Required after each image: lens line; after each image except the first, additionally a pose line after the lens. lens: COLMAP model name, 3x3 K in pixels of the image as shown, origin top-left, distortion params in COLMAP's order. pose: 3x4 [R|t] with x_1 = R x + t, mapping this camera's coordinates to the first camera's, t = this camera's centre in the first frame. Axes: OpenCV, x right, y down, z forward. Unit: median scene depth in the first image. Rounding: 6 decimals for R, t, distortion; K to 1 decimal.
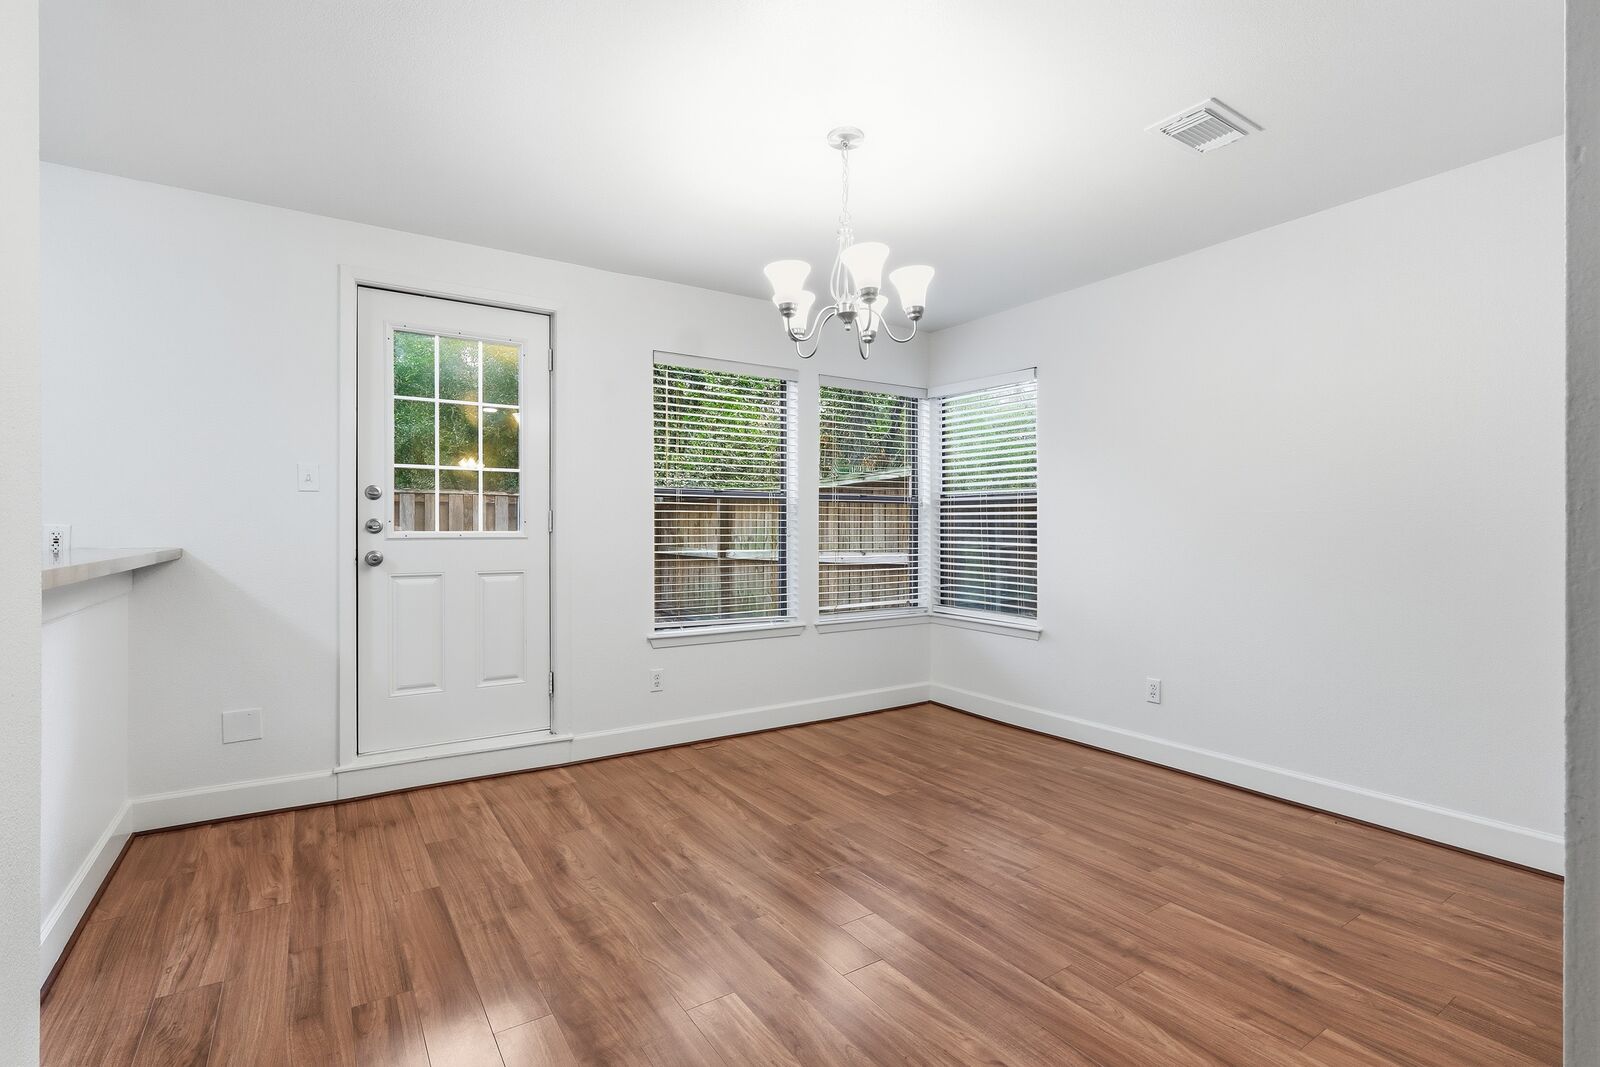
lens RADIAL K [[743.8, 0, 789.4], [0, 743.8, 534.4], [0, 0, 1]] dist [-0.002152, 0.000849]
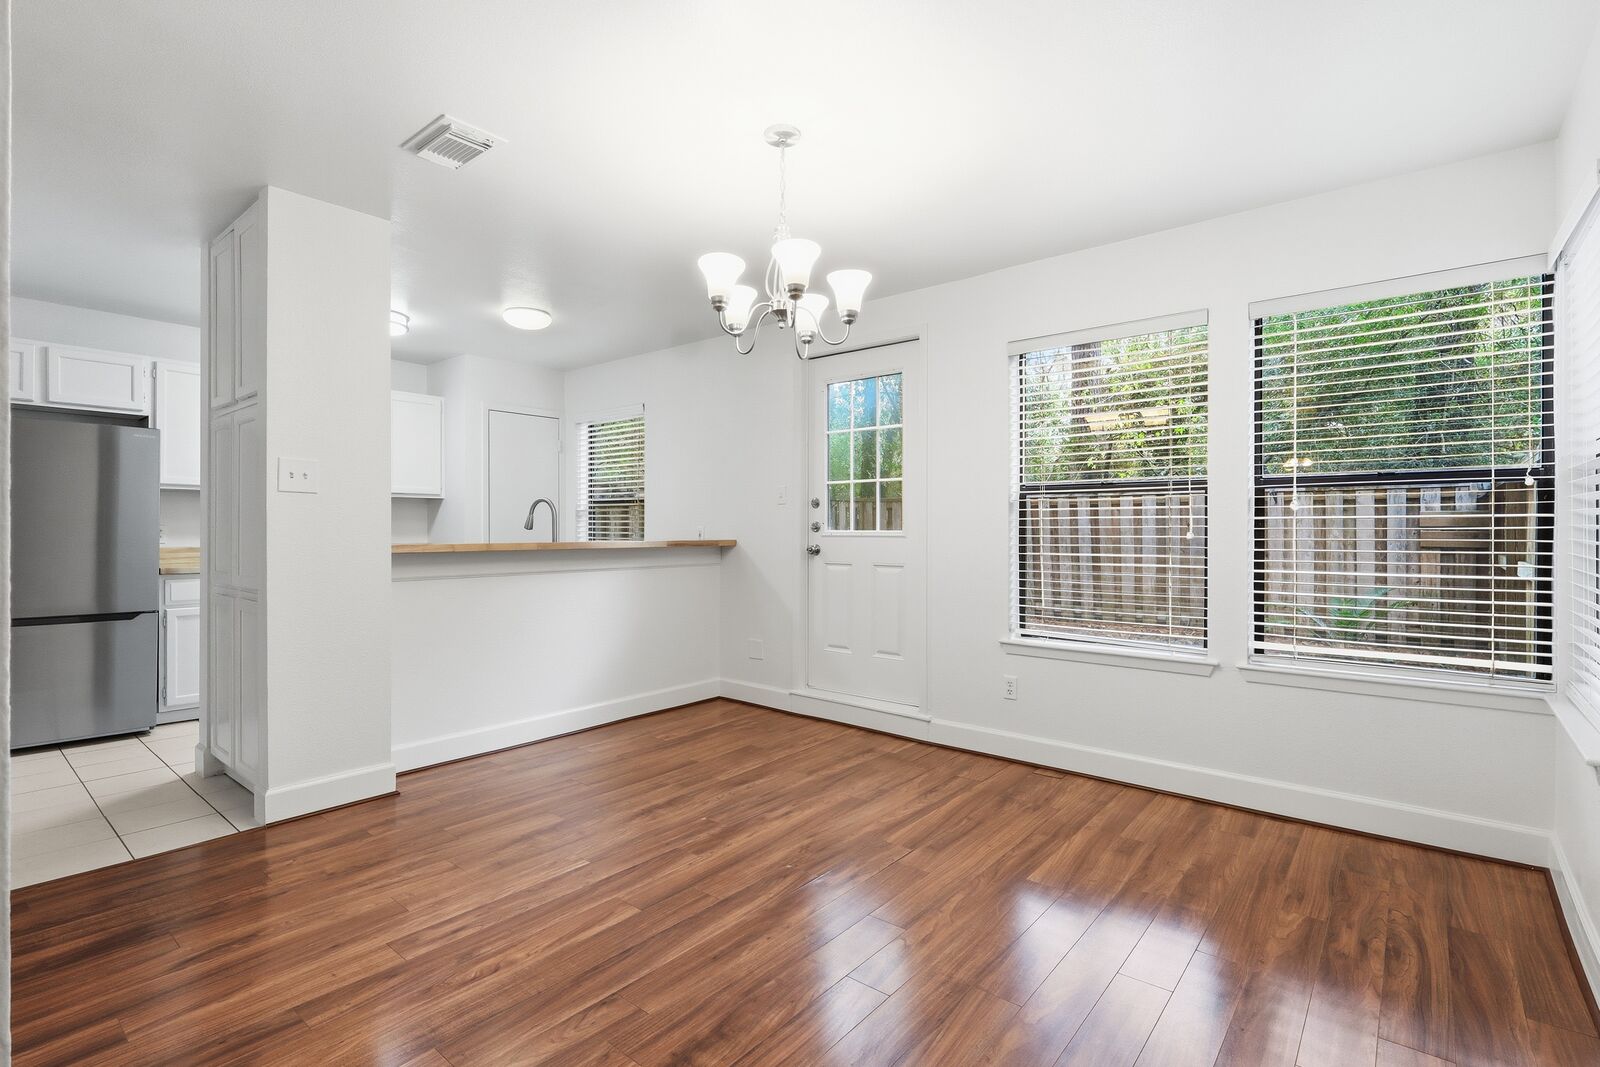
lens RADIAL K [[743.8, 0, 797.4], [0, 743.8, 525.3], [0, 0, 1]] dist [-0.002152, 0.000849]
pose [[0.298895, -0.004946, -0.954273, 0.789859], [-0.008623, 0.999932, -0.007884, -0.002458], [0.954247, 0.010585, 0.298832, 0.548293]]
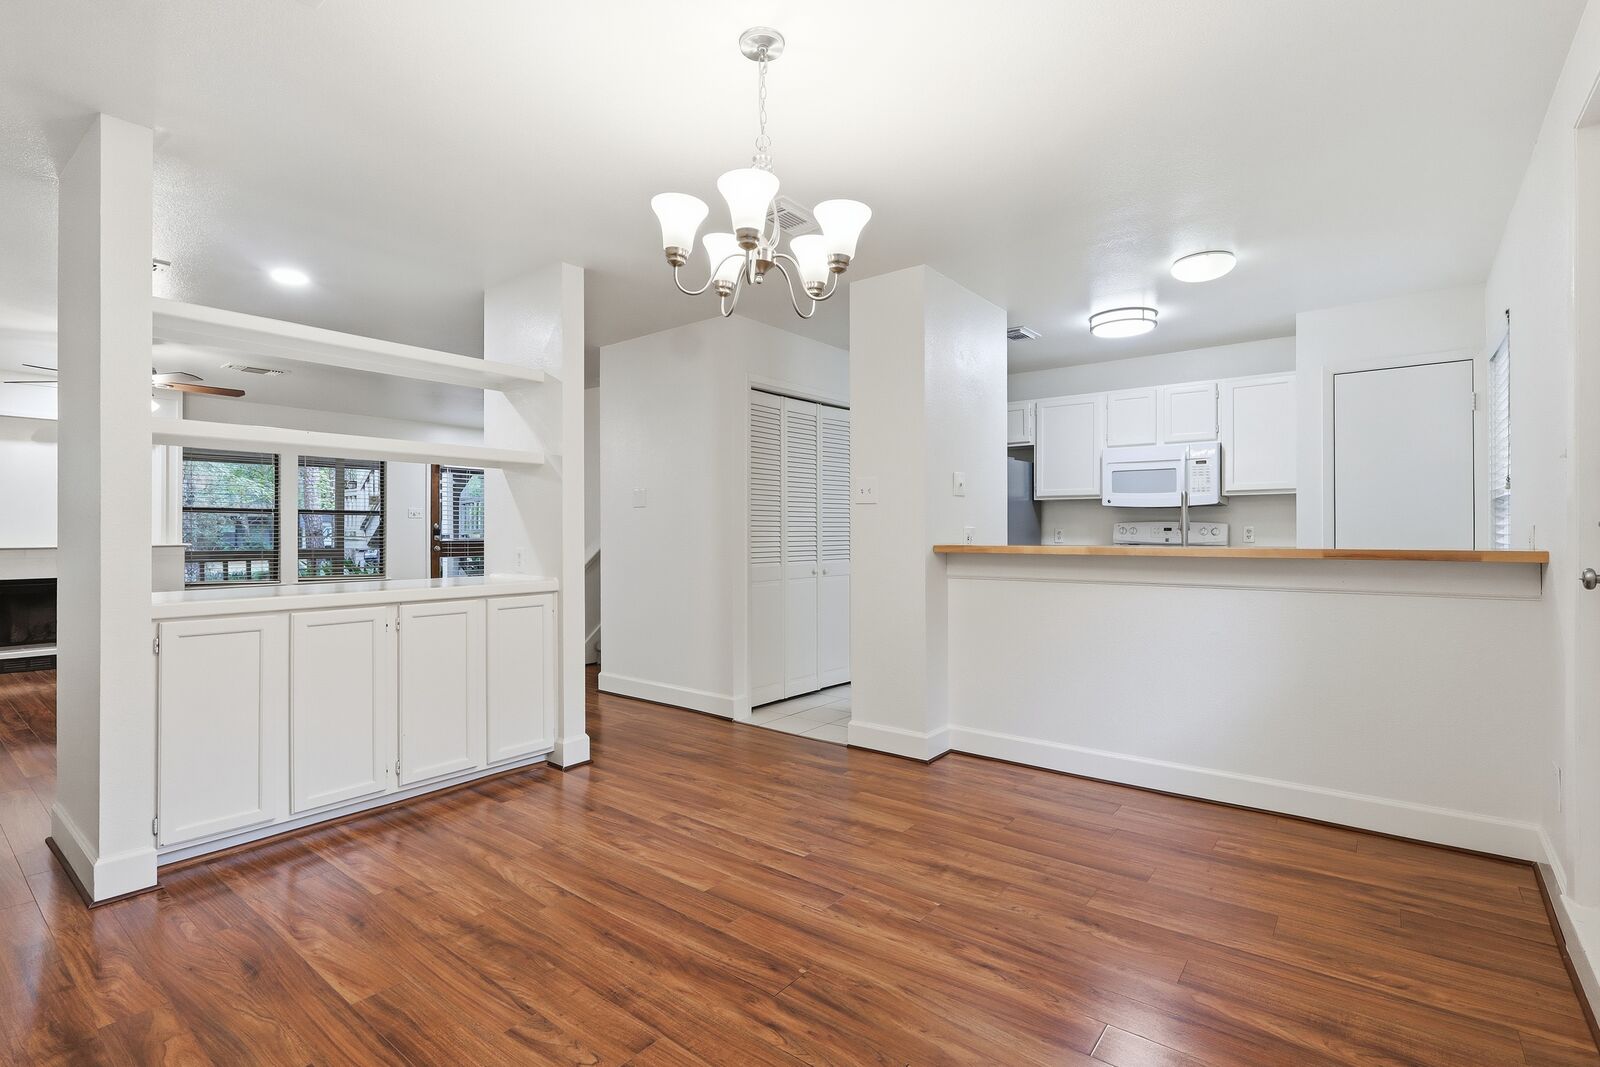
lens RADIAL K [[743.8, 0, 801.5], [0, 743.8, 526.9], [0, 0, 1]] dist [-0.002152, 0.000849]
pose [[-0.943975, -0.000763, -0.330017, 0.229979], [-0.000820, 1.000000, 0.000034, -0.007149], [0.330017, 0.000303, -0.943975, 1.351837]]
